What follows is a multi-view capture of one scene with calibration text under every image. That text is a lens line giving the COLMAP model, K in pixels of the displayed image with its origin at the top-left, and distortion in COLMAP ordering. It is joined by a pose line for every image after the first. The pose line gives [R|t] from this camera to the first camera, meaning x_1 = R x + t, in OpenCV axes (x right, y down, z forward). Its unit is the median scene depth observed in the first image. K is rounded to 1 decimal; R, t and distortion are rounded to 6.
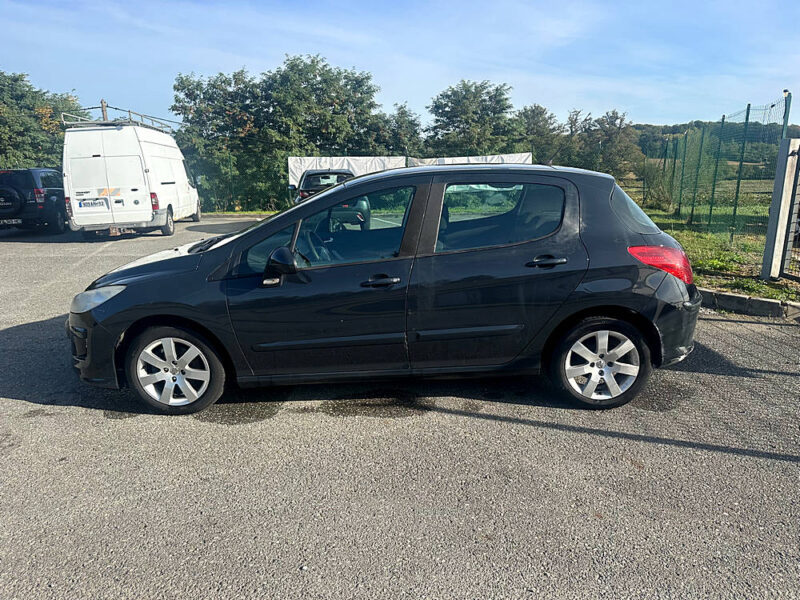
lens RADIAL K [[573.9, 0, 400.0], [0, 573.9, 300.0], [0, 0, 1]] dist [-0.005019, -0.004934]
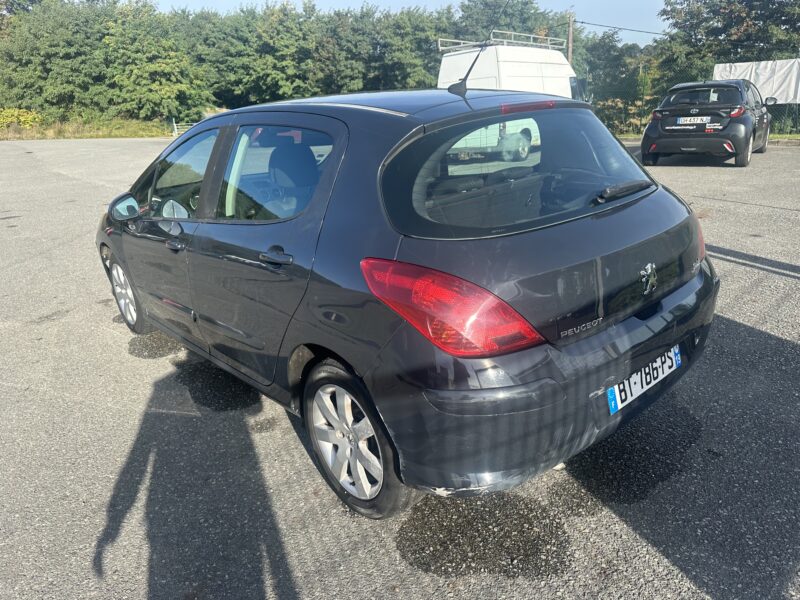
lens RADIAL K [[573.9, 0, 400.0], [0, 573.9, 300.0], [0, 0, 1]] dist [-0.005019, -0.004934]
pose [[0.637644, 0.234456, -0.733785, 0.265232], [-0.126839, 0.971511, 0.200193, -0.056132], [0.759817, -0.034580, 0.649217, 0.206279]]
